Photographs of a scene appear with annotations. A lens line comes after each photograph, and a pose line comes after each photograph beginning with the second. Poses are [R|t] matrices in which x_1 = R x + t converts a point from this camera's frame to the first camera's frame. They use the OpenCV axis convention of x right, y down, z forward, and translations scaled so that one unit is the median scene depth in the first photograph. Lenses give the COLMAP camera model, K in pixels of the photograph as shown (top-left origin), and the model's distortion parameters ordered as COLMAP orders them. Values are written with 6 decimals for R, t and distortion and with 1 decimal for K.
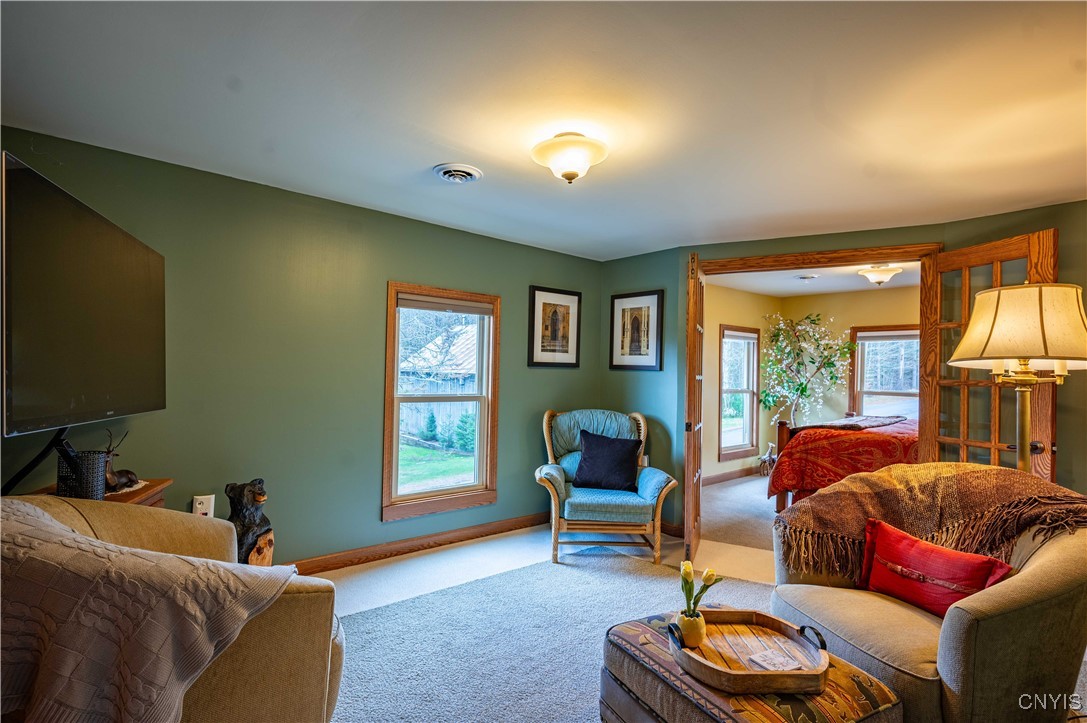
lens RADIAL K [[523.4, 0, 543.0], [0, 523.4, 365.1], [0, 0, 1]] dist [0.001127, 0.000537]
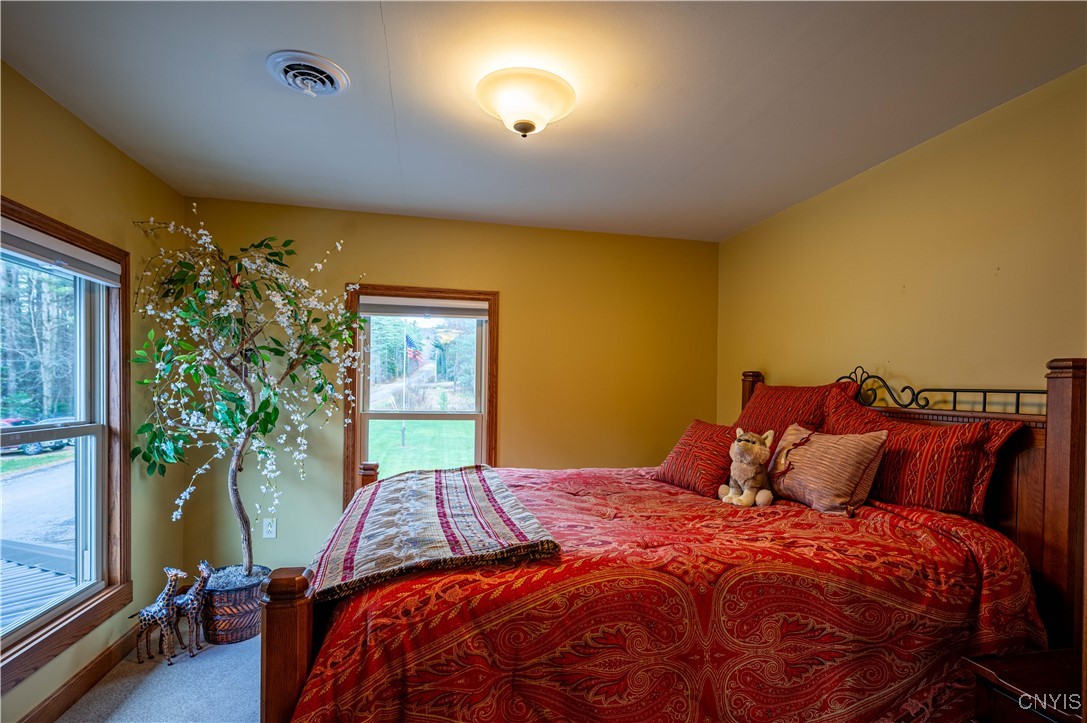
lens RADIAL K [[523.4, 0, 543.4], [0, 523.4, 398.6], [0, 0, 1]] dist [0.001127, 0.000537]
pose [[0.461537, -0.026880, 0.886714, 0.233206], [-0.012325, 0.999250, 0.036706, 0.014482], [-0.887035, -0.027870, 0.460860, 0.602192]]
